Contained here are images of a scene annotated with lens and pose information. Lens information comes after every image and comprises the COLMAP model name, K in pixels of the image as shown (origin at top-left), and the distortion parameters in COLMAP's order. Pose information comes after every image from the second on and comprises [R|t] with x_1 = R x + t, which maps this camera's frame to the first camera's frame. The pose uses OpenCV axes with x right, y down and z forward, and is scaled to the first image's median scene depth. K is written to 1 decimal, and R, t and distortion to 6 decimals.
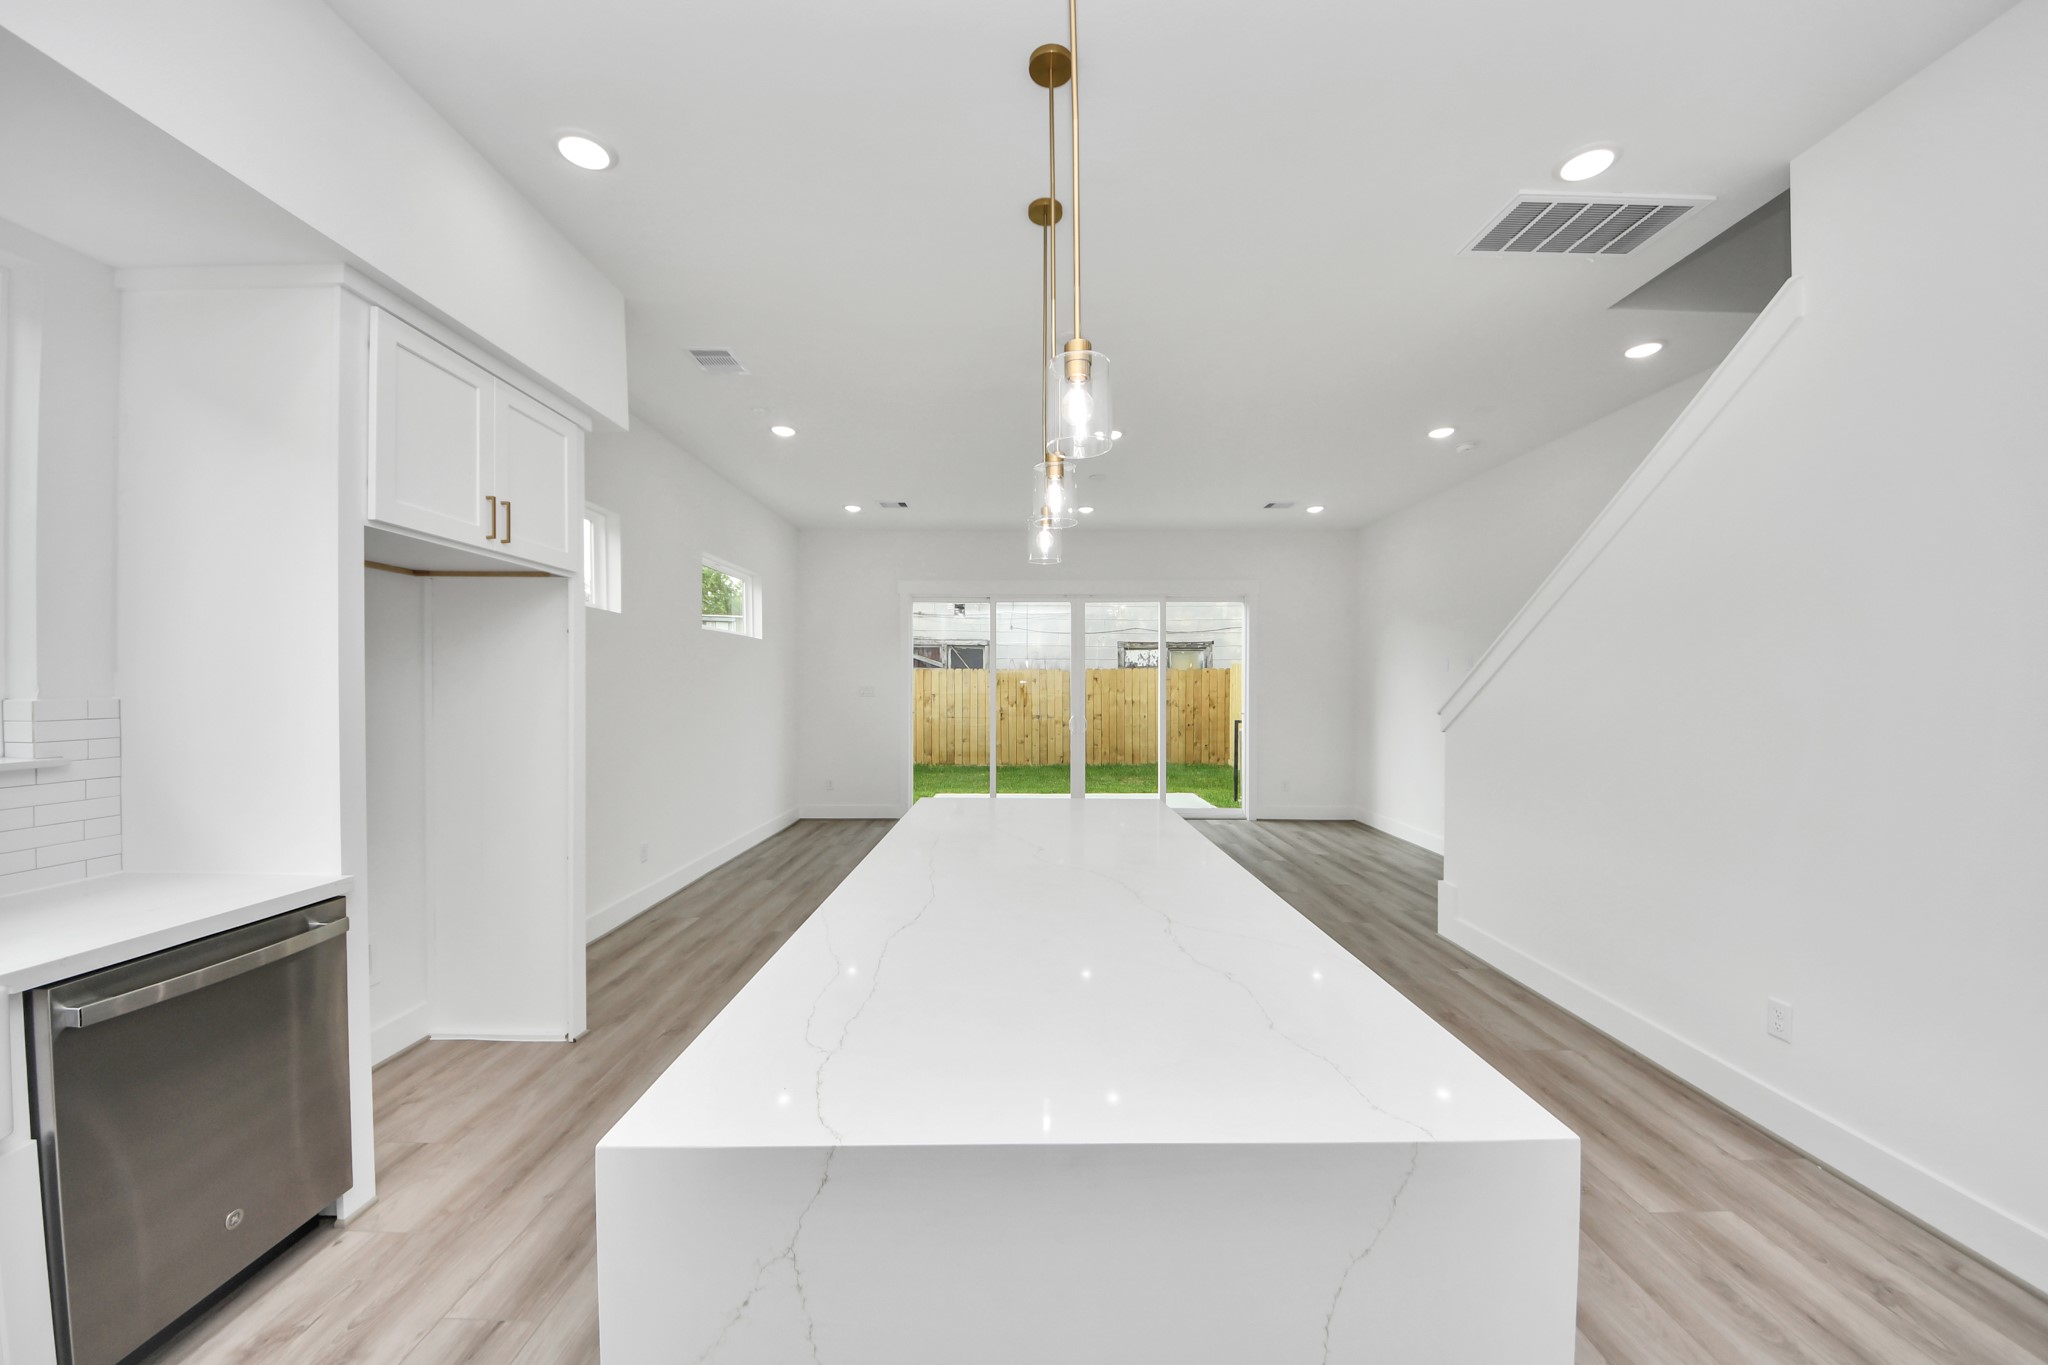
lens RADIAL K [[756.8, 0, 1024.1], [0, 756.8, 674.7], [0, 0, 1]] dist [0.001234, -0.002875]
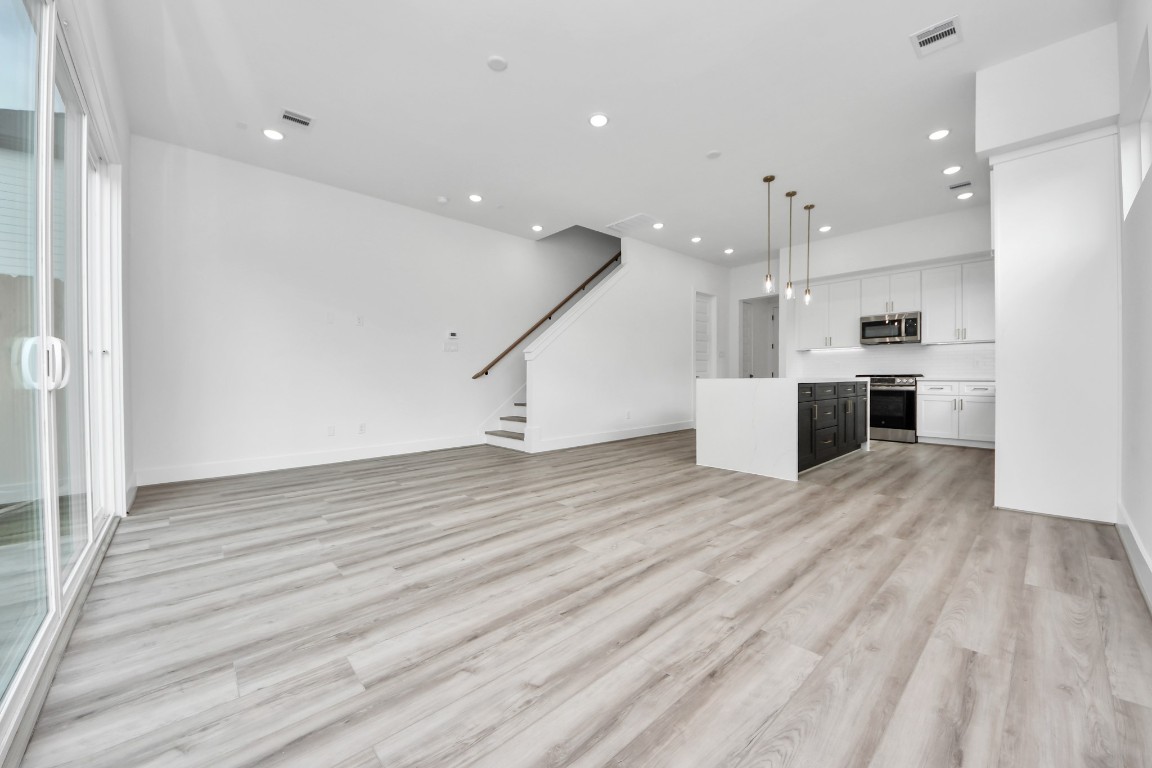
lens RADIAL K [[425.7, 0, 576.1], [0, 425.7, 379.6], [0, 0, 1]] dist [0.001234, -0.002875]
pose [[-0.677156, -0.004314, 0.735826, -0.154127], [0.001683, 0.999971, 0.007412, 0.036785], [-0.735837, 0.006258, -0.677130, 0.582736]]
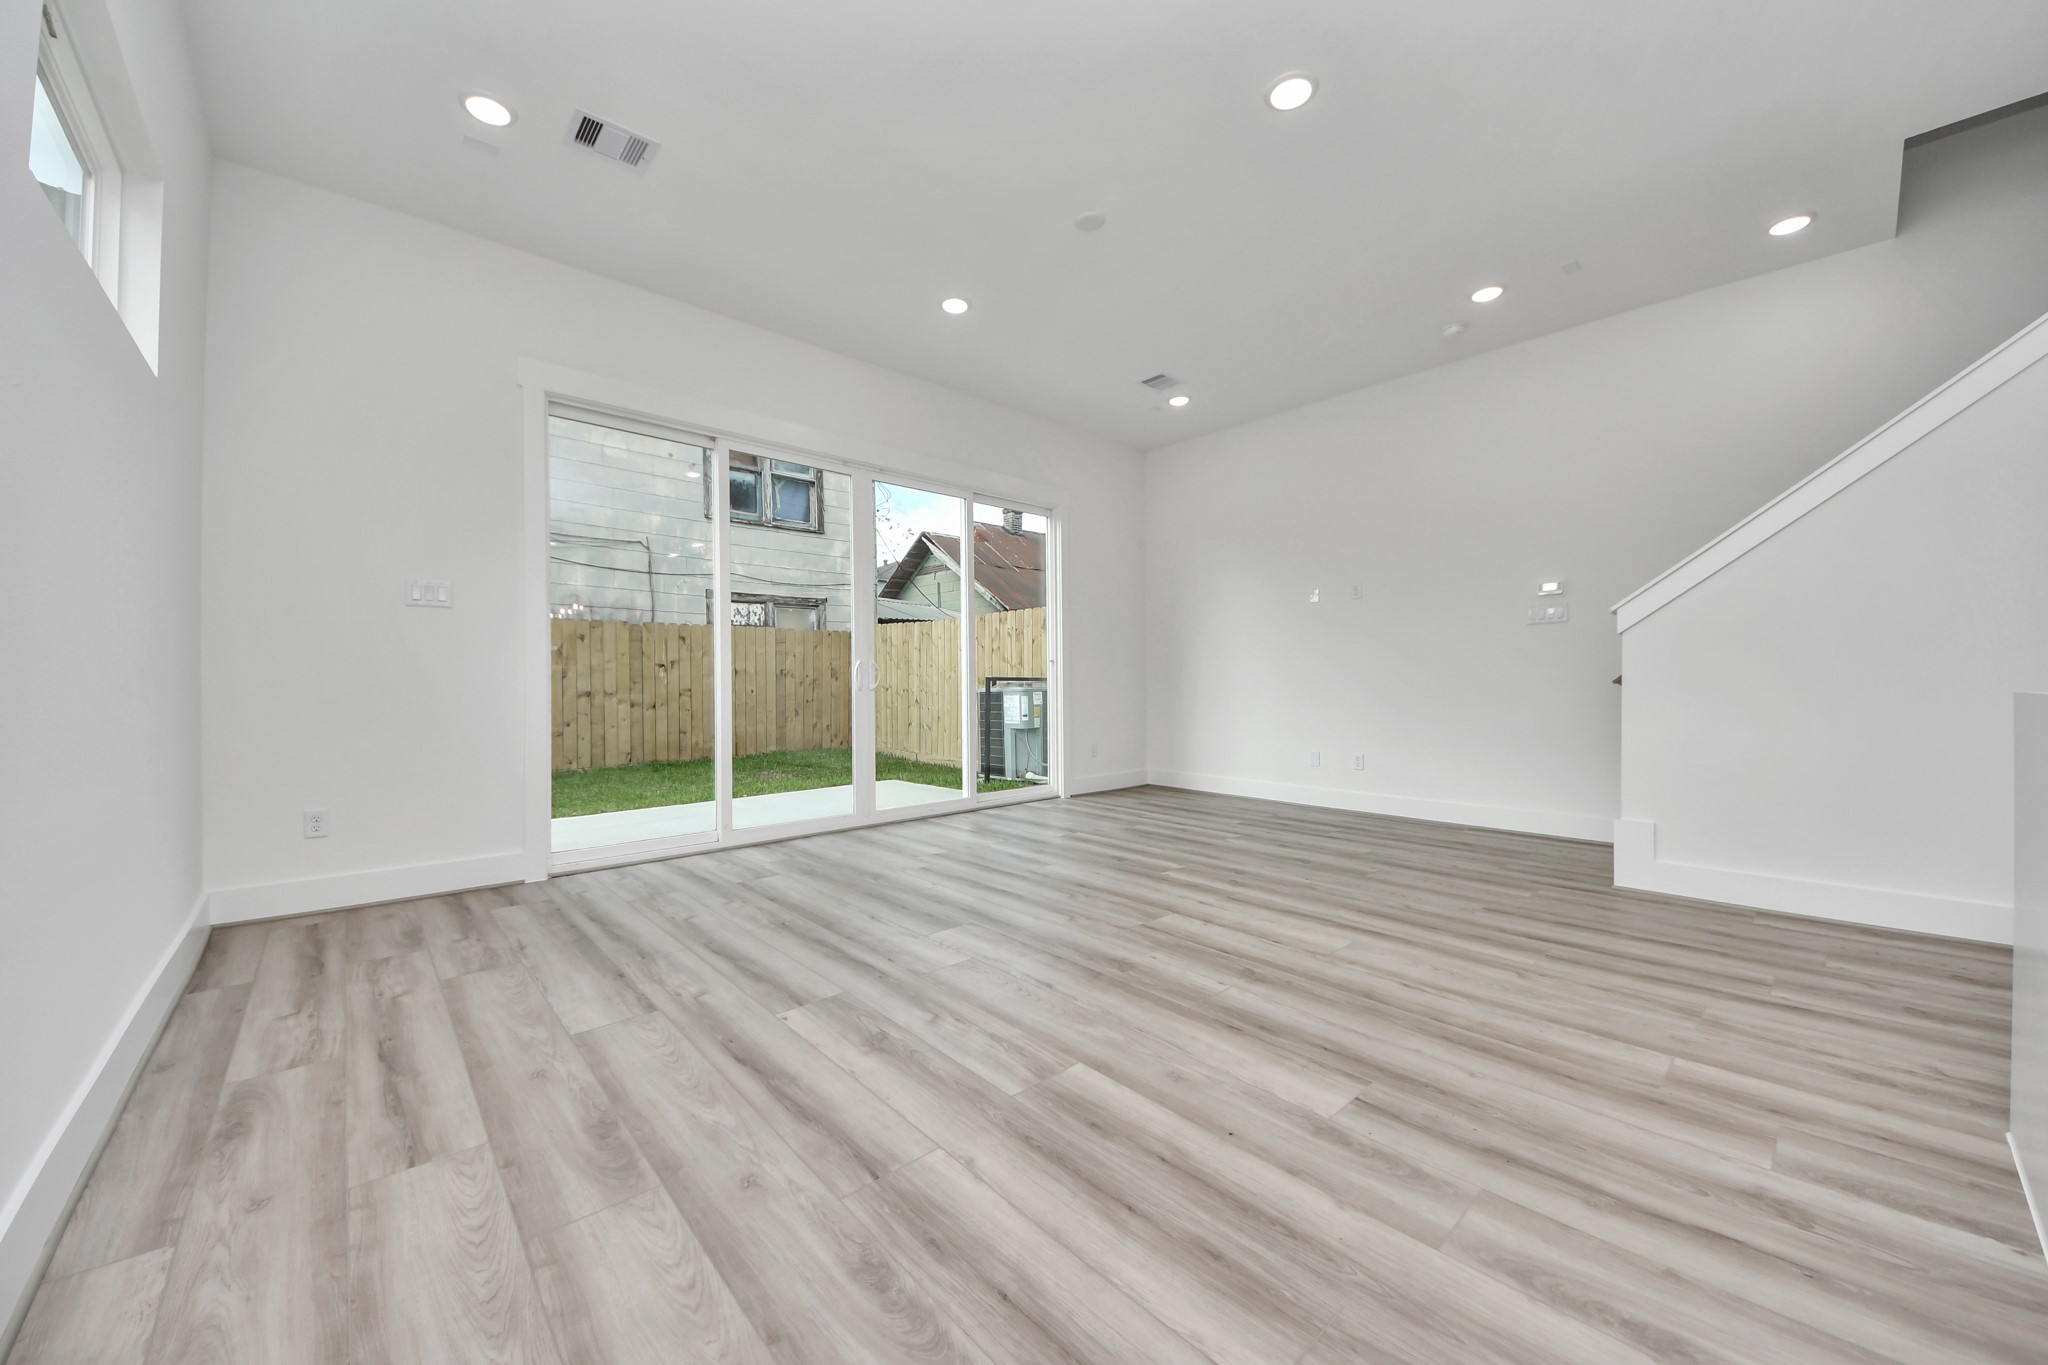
lens RADIAL K [[756.8, 0, 1024.1], [0, 756.8, 674.7], [0, 0, 1]] dist [0.001234, -0.002875]
pose [[0.731153, 0.004248, 0.682201, -0.153324], [-0.005226, 0.999986, -0.000626, 0.038066], [-0.682194, -0.003107, 0.731165, 0.273253]]
